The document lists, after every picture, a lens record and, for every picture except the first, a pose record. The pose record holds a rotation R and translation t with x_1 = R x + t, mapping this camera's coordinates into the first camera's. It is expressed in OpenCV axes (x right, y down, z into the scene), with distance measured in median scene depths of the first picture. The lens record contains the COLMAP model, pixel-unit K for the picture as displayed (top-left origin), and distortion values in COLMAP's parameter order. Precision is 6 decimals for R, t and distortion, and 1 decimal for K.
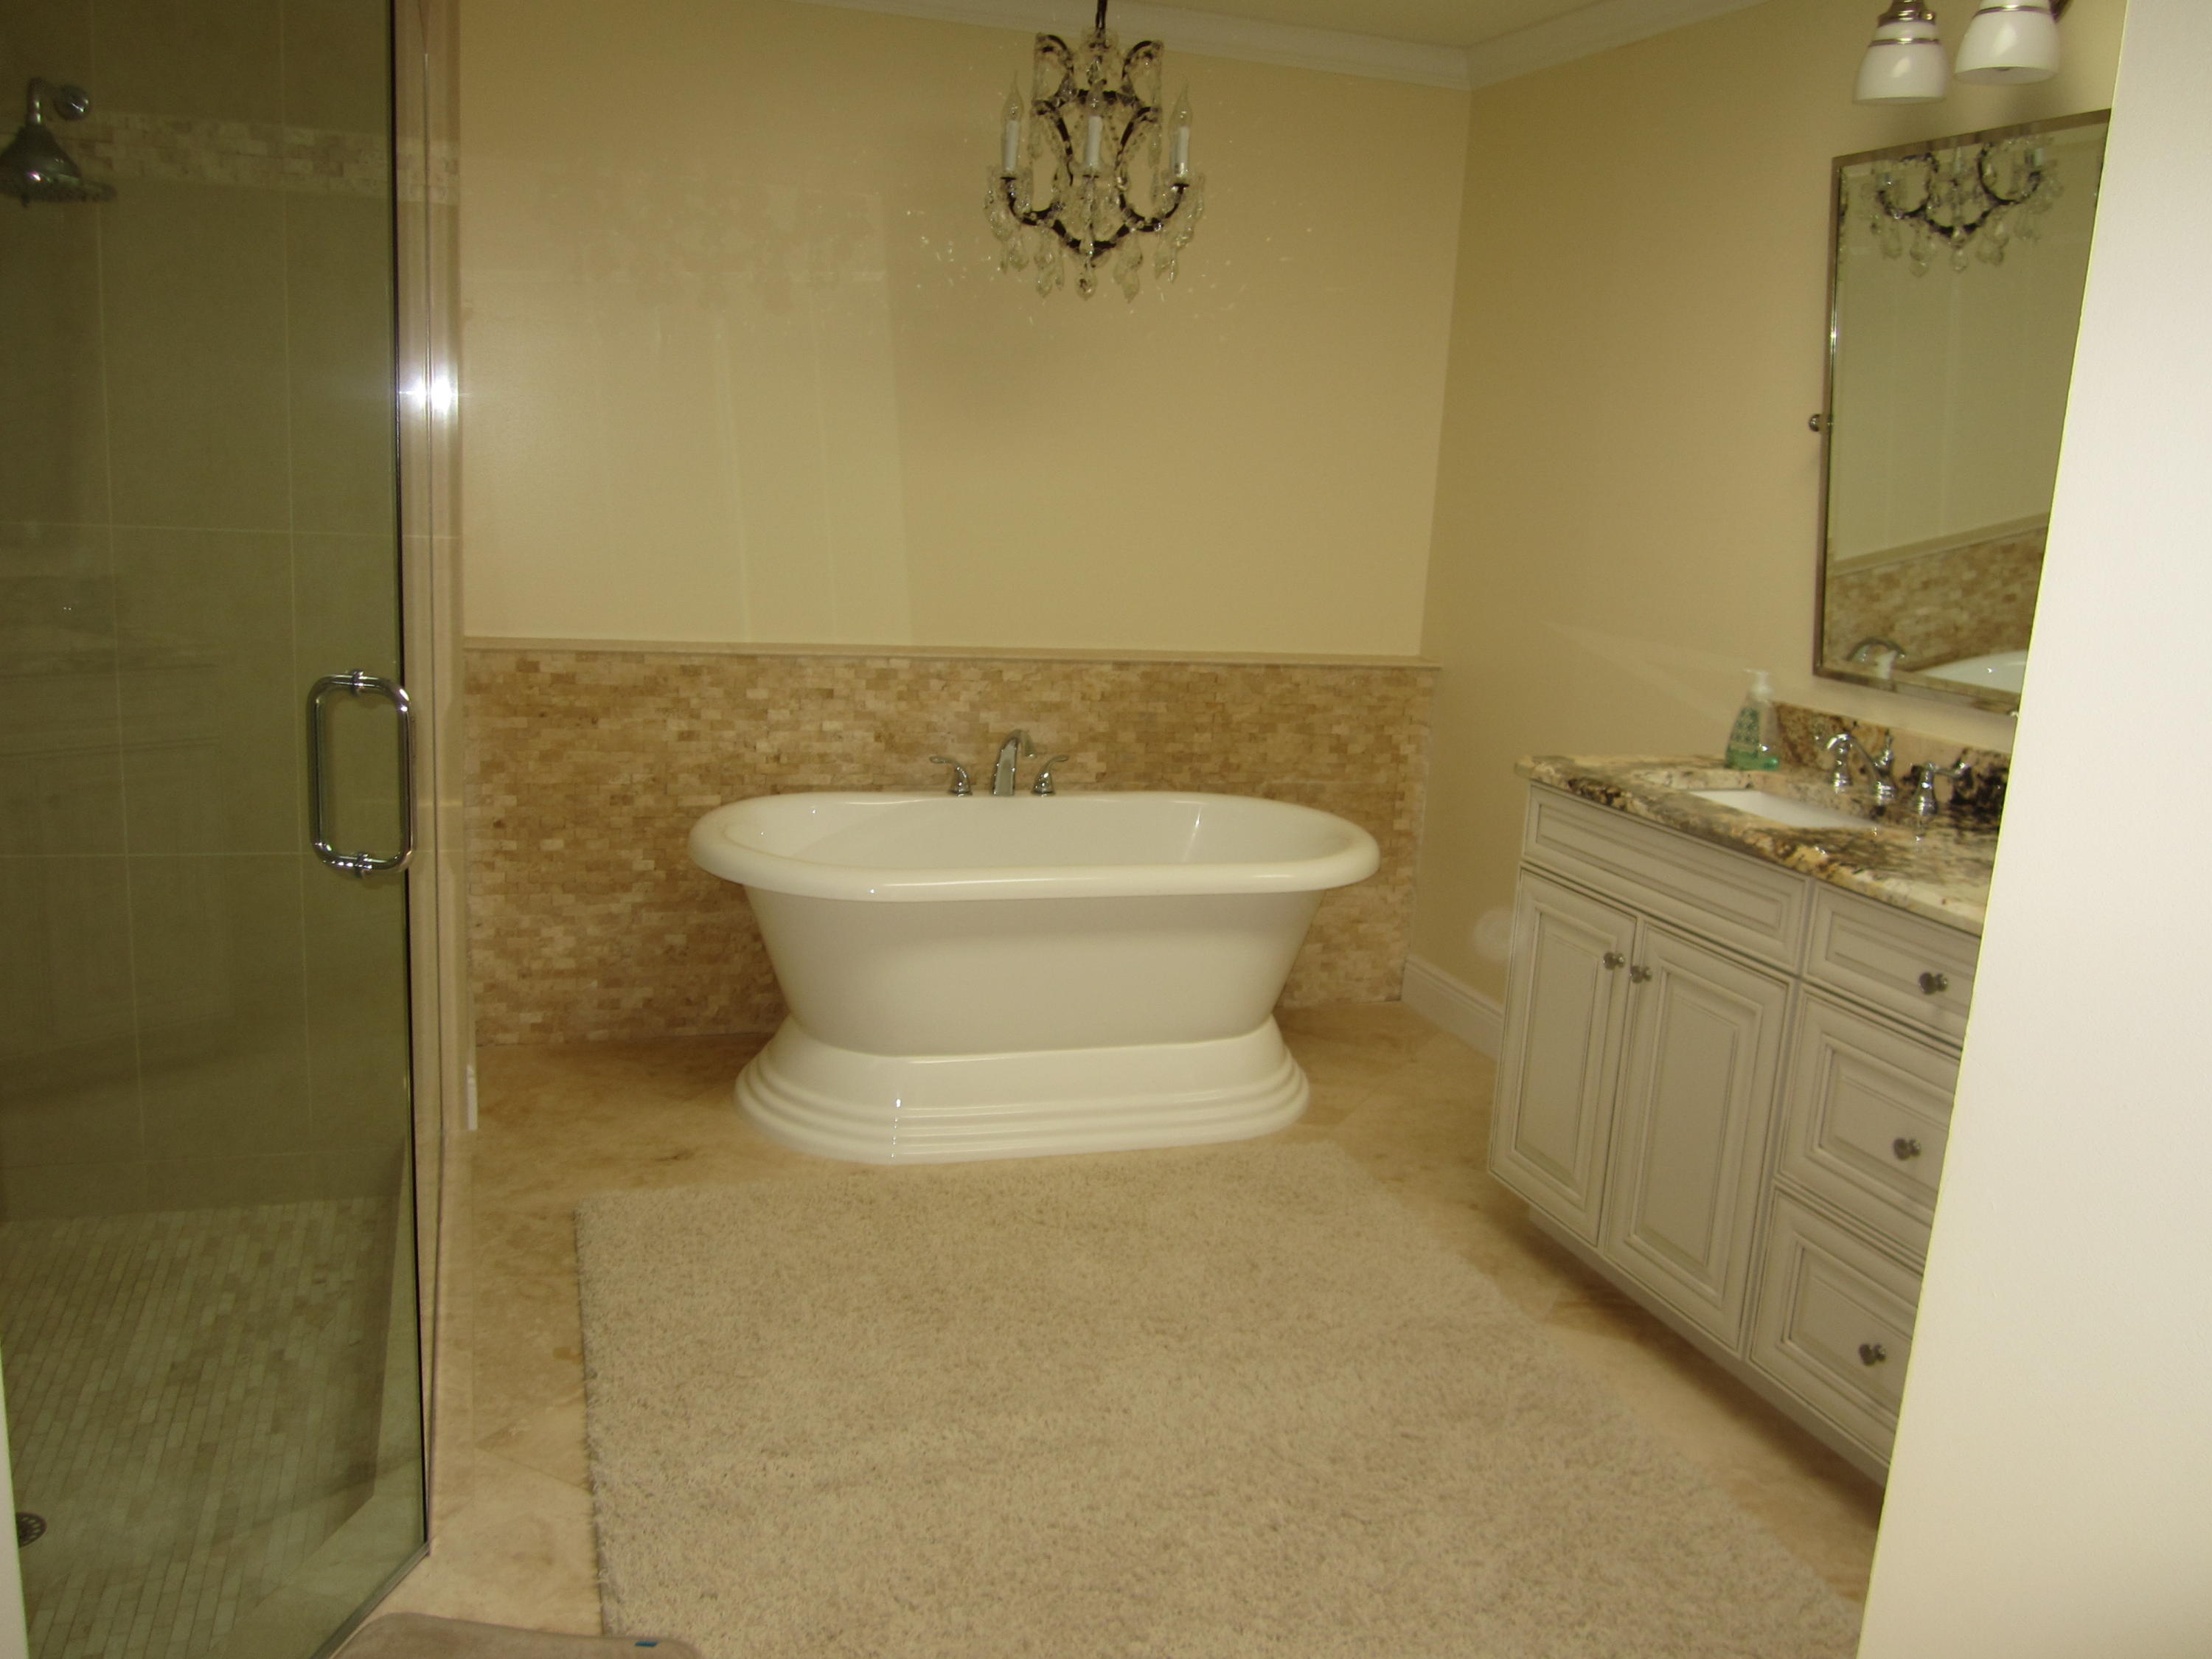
lens RADIAL K [[1813.6, 0, 1106.9], [0, 1813.6, 828.4], [0, 0, 1]] dist [-0.036397, -0.009717]
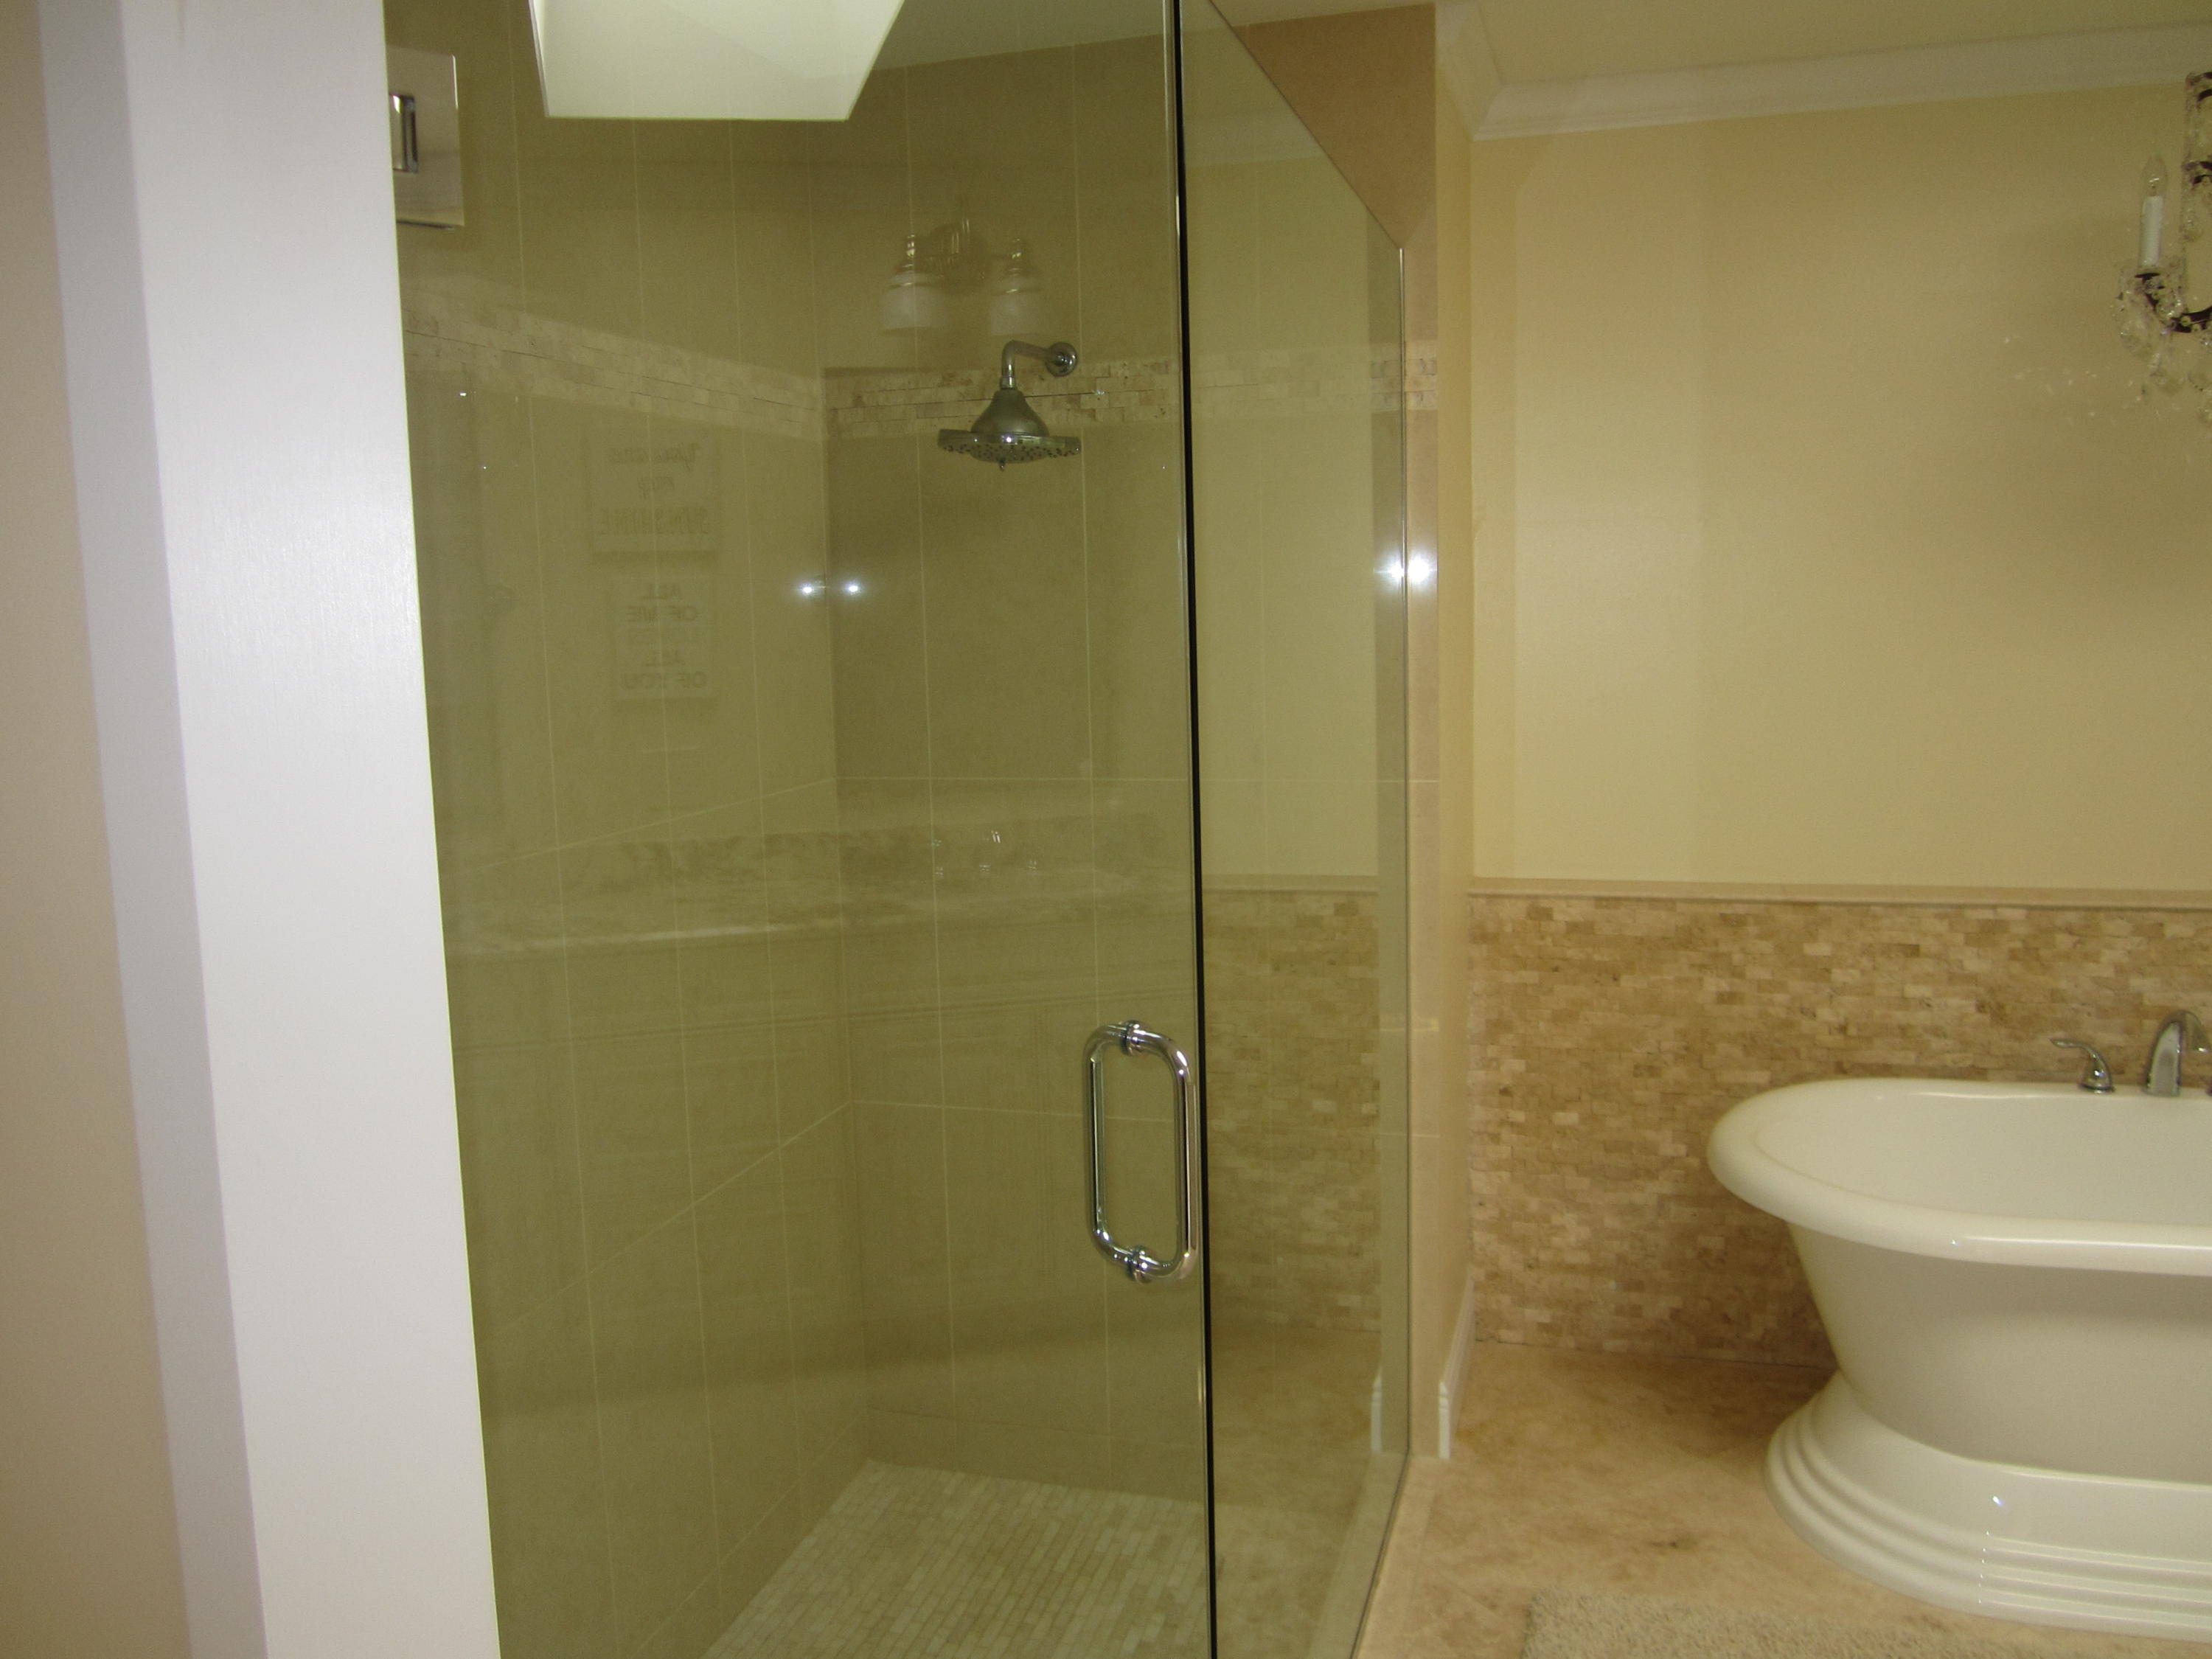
lens RADIAL K [[1813.6, 0, 1105.4], [0, 1813.6, 830.3], [0, 0, 1]] dist [-0.036397, -0.009717]
pose [[0.812275, -0.005826, -0.583245, 0.018707], [-0.046736, 0.996085, -0.075038, -0.053066], [0.581399, 0.088210, 0.808823, 0.162935]]
